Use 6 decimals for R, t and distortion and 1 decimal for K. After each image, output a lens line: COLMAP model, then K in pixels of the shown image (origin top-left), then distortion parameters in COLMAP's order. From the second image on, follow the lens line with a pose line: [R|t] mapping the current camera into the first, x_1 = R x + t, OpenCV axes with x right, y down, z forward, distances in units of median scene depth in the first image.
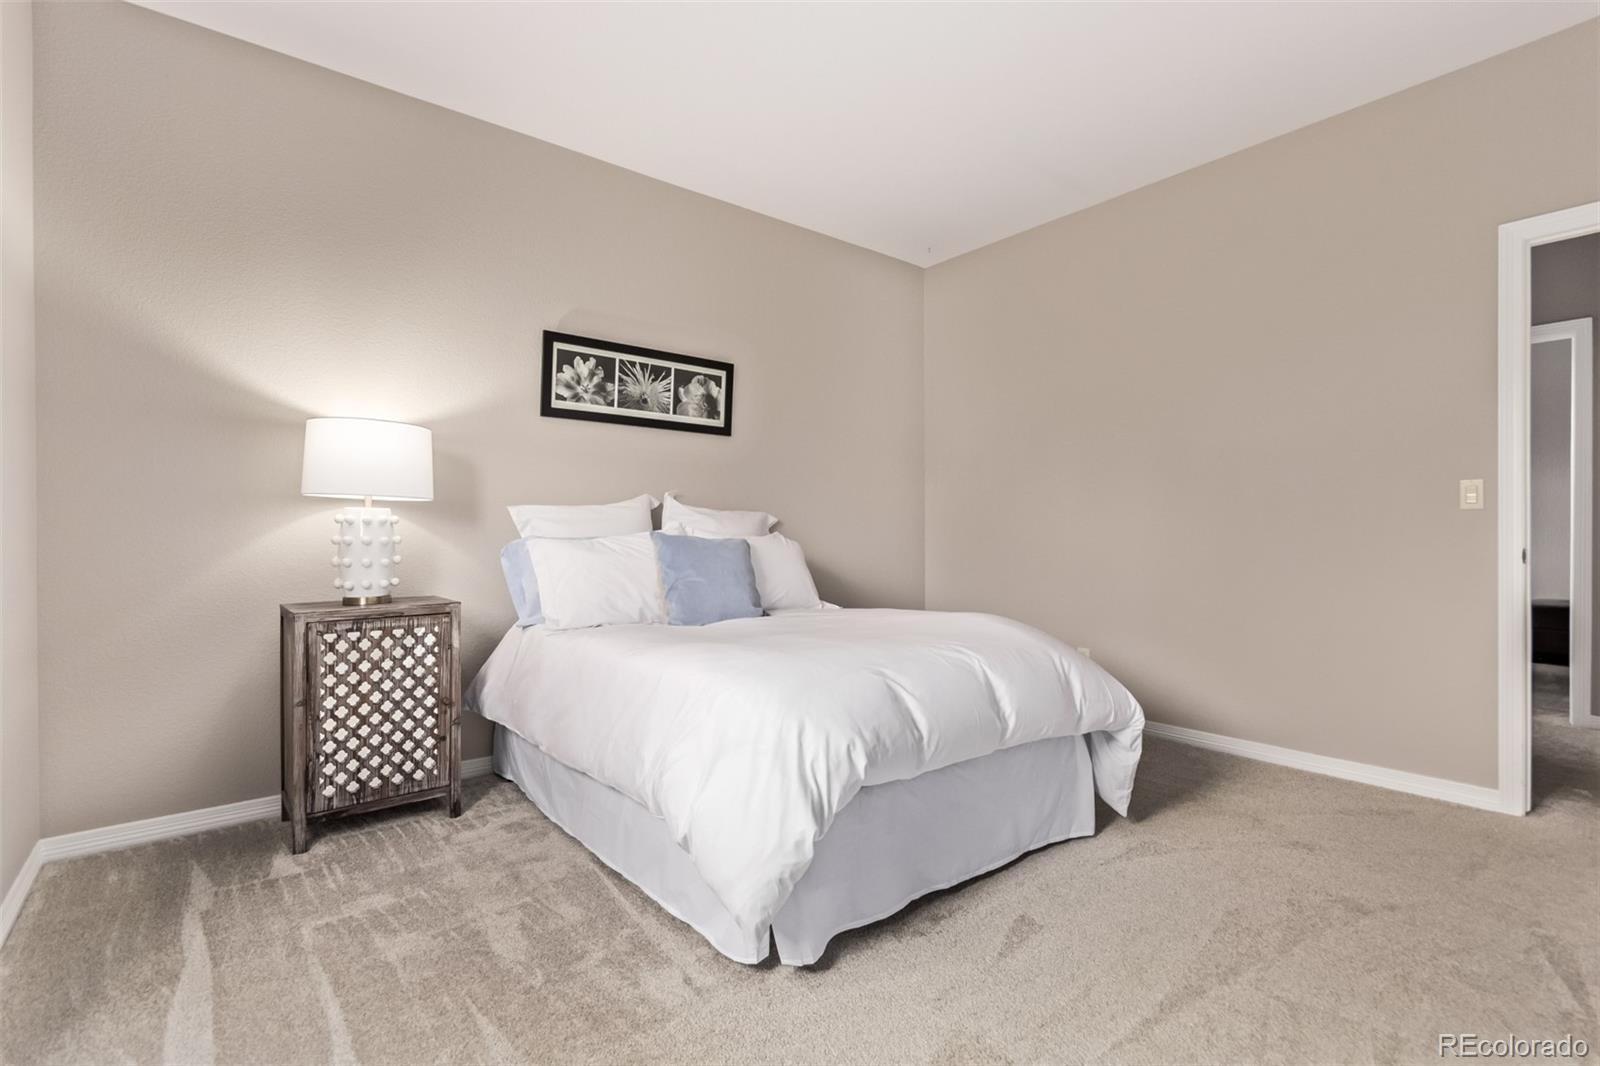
lens RADIAL K [[746.9, 0, 791.2], [0, 746.9, 544.3], [0, 0, 1]] dist [0.004619, 0.001460]
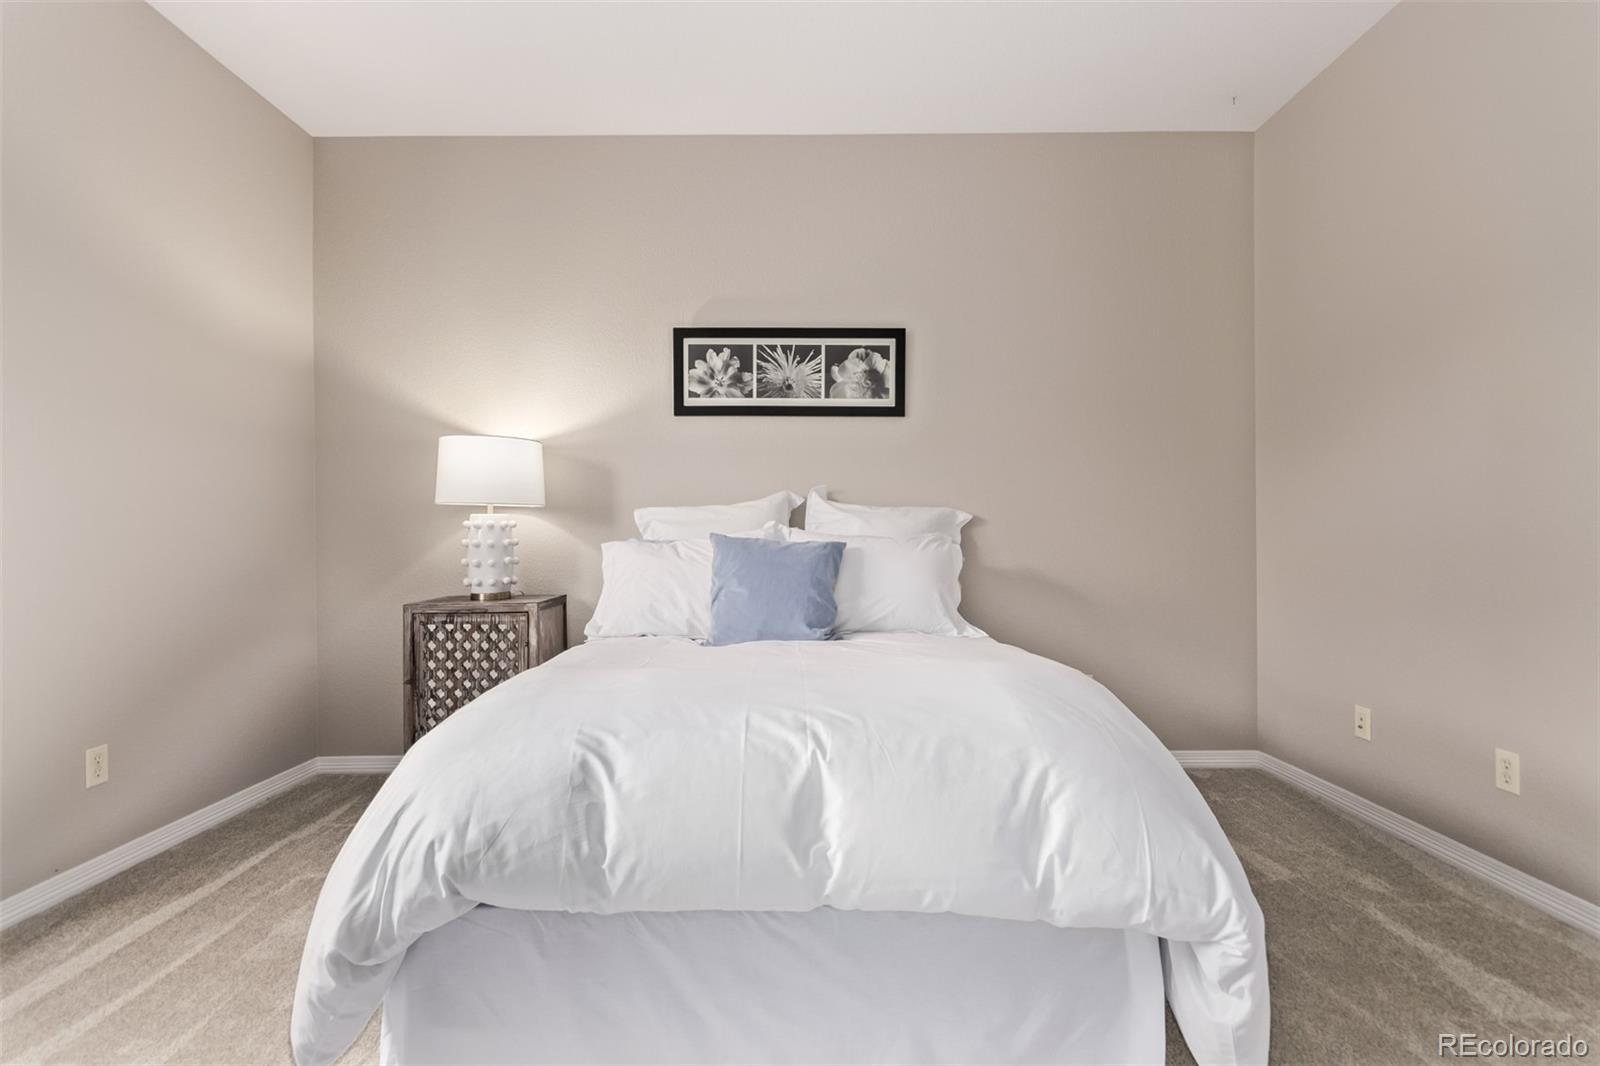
lens RADIAL K [[746.9, 0, 794.7], [0, 746.9, 534.9], [0, 0, 1]] dist [0.004619, 0.001460]
pose [[0.779261, -0.000244, -0.626699, 0.391135], [-0.004780, 0.999969, -0.006334, -0.009555], [0.626681, 0.007932, 0.779236, 0.326388]]
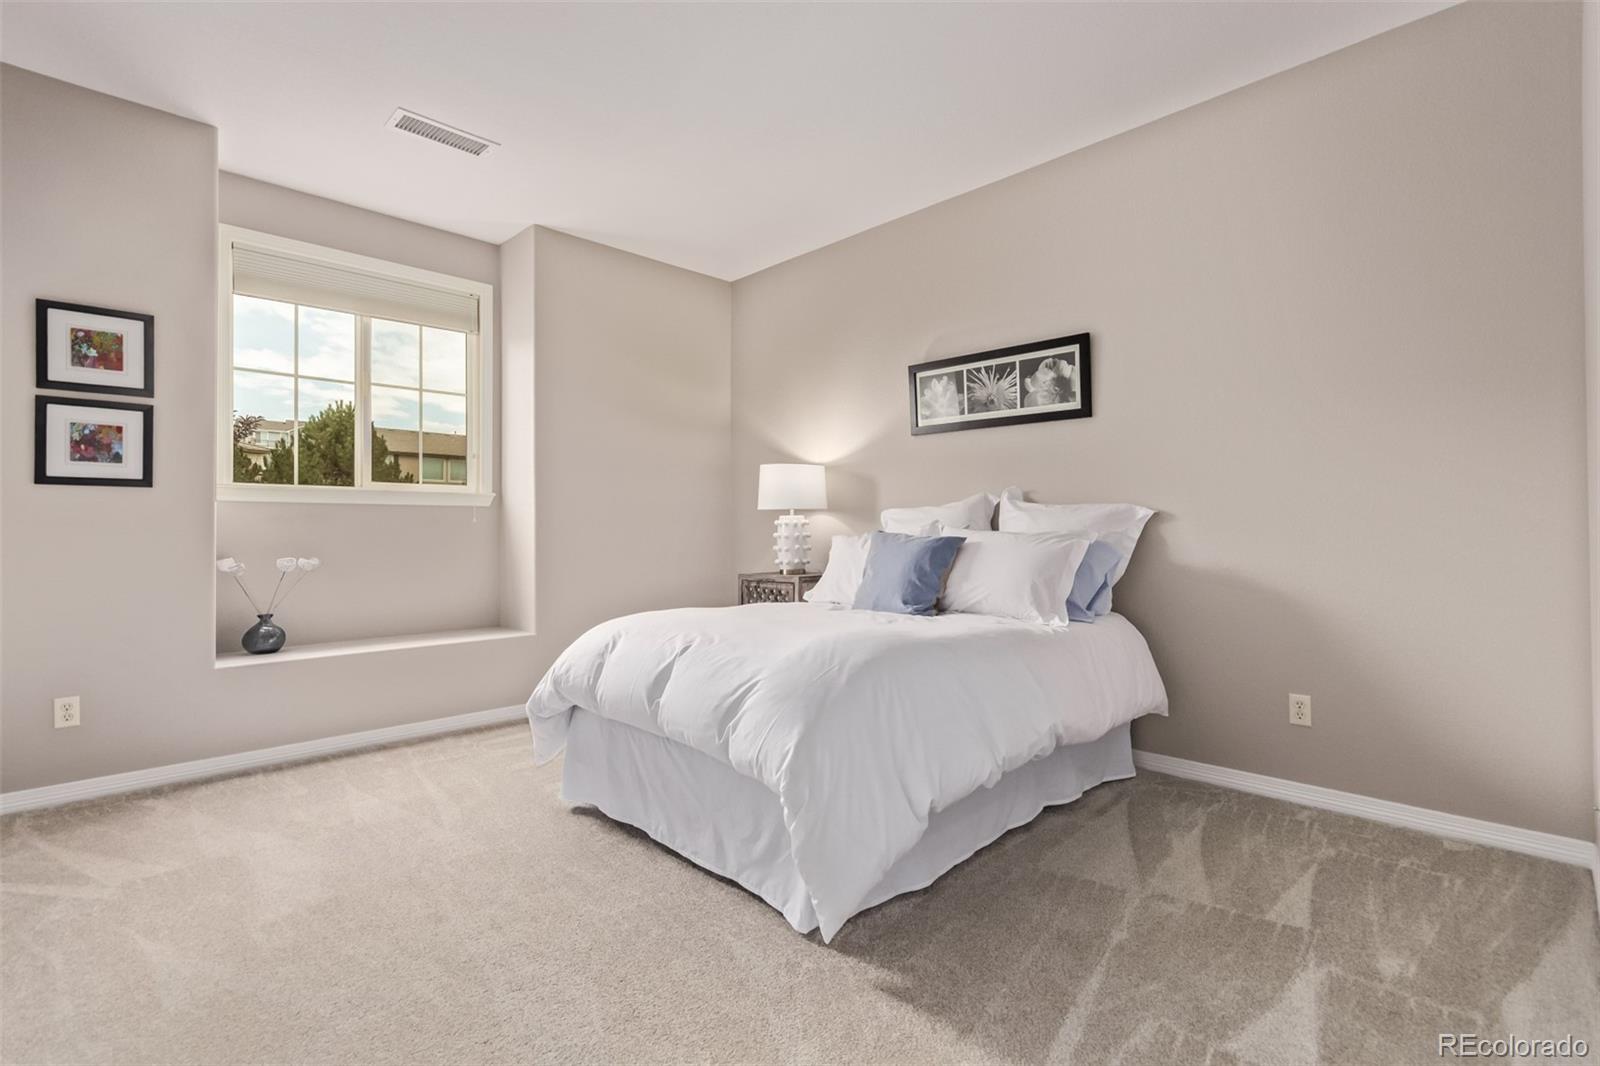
lens RADIAL K [[746.9, 0, 792.9], [0, 746.9, 525.4], [0, 0, 1]] dist [0.004619, 0.001460]
pose [[0.096867, -0.003904, -0.995290, 0.845124], [-0.010231, 0.999936, -0.004918, -0.014904], [0.995245, 0.010659, 0.096821, 0.666776]]
